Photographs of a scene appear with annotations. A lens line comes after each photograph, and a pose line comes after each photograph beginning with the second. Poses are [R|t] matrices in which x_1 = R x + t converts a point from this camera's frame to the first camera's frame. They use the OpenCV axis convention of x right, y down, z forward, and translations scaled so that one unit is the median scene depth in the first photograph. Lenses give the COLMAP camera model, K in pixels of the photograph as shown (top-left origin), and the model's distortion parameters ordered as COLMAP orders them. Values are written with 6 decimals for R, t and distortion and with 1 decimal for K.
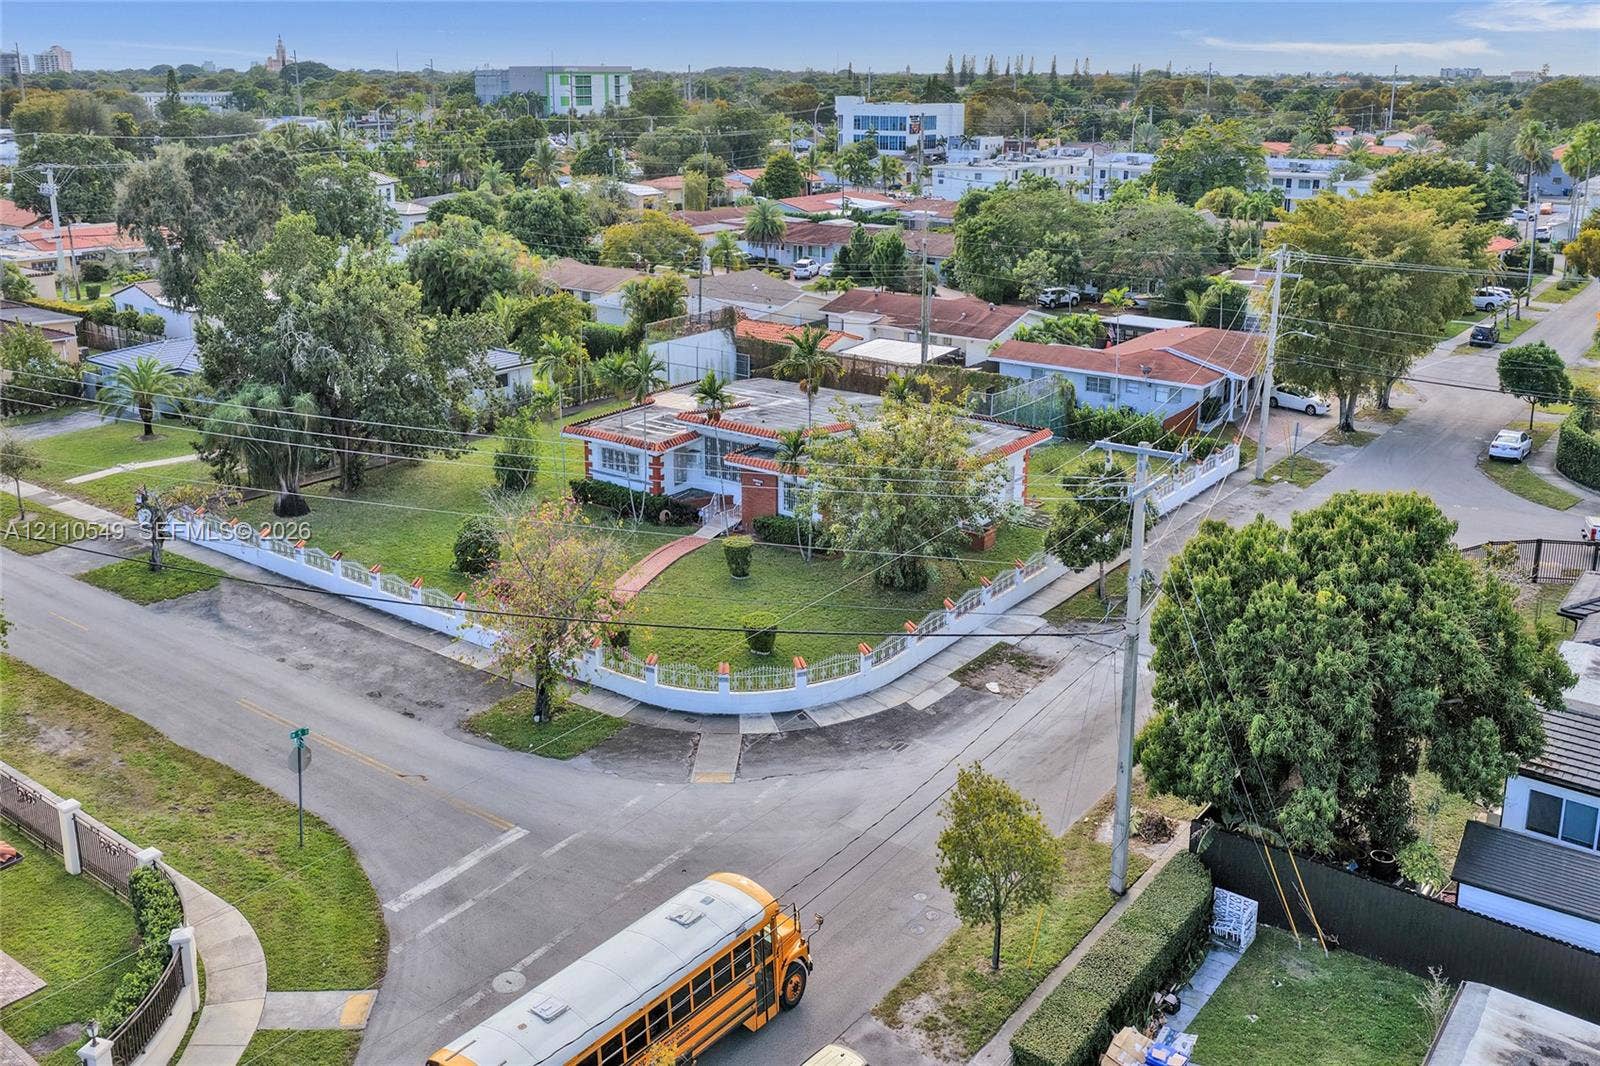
lens RADIAL K [[1389.4, 0, 800.0], [0, 1389.4, 533.0], [0, 0, 1]] dist [-0.012150, 0.005239]
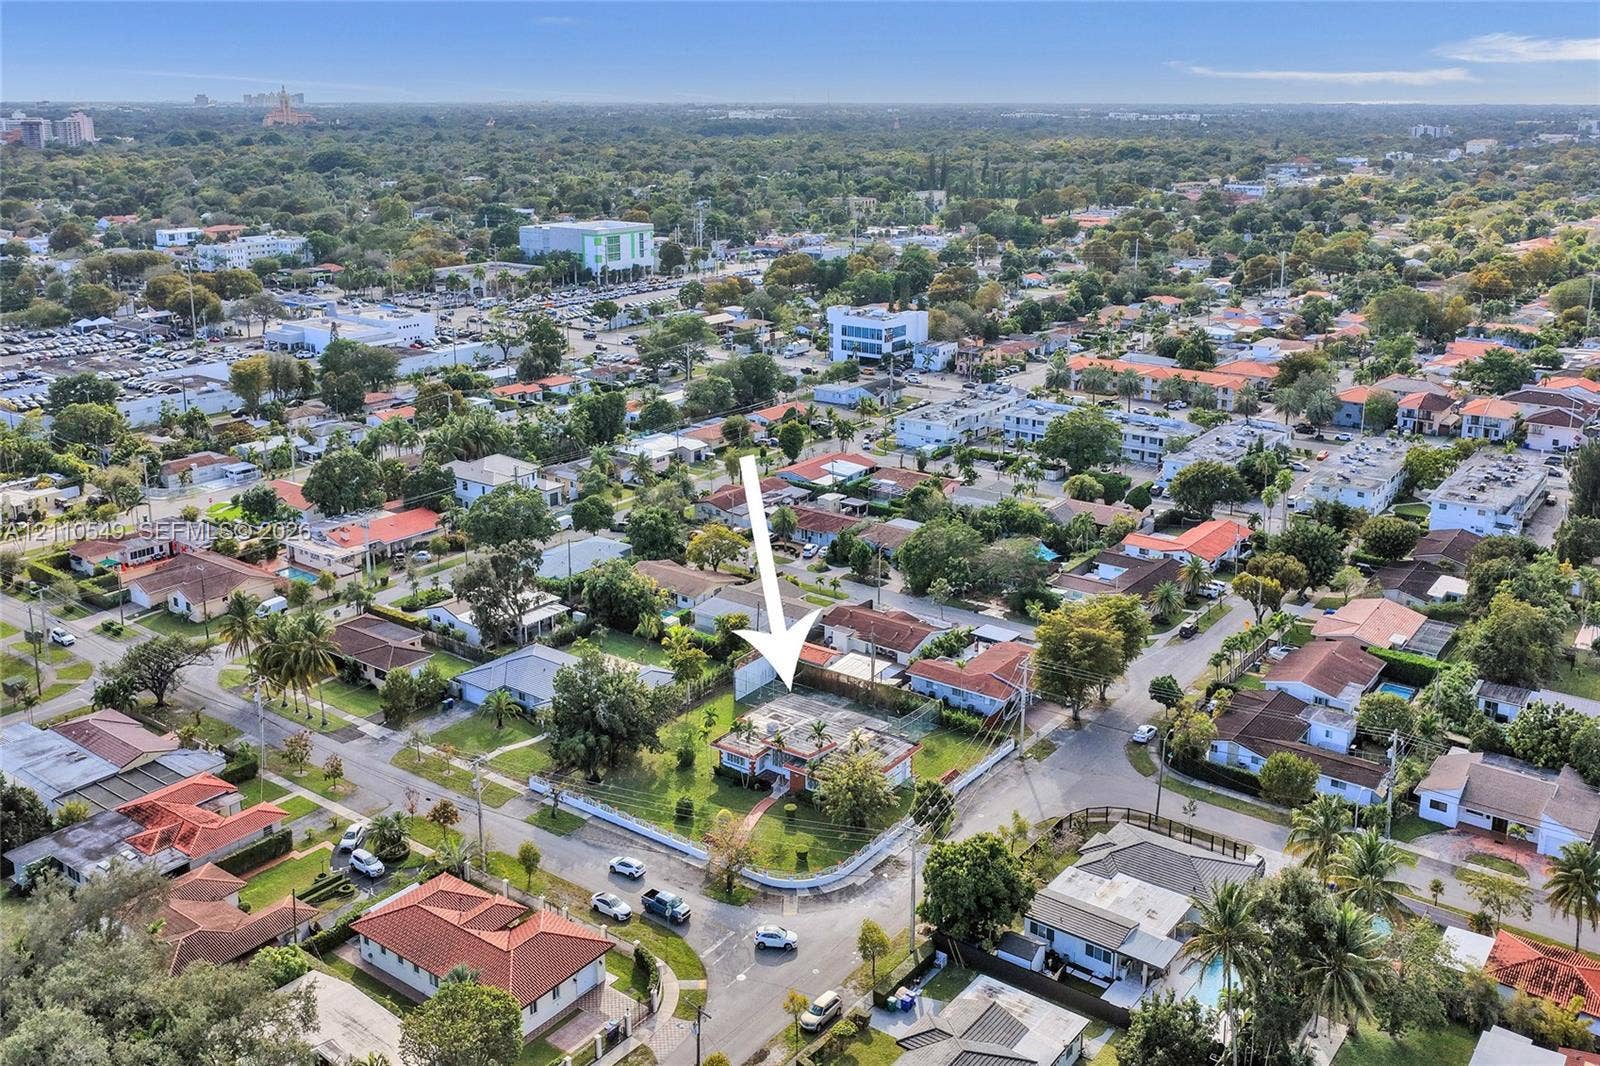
lens RADIAL K [[1389.4, 0, 800.0], [0, 1389.4, 533.0], [0, 0, 1]] dist [-0.012150, 0.005239]
pose [[0.999981, -0.001817, 0.005877, -0.038853], [0.001947, 0.999753, -0.022148, -0.412261], [-0.005835, 0.022159, 0.999737, -1.445221]]
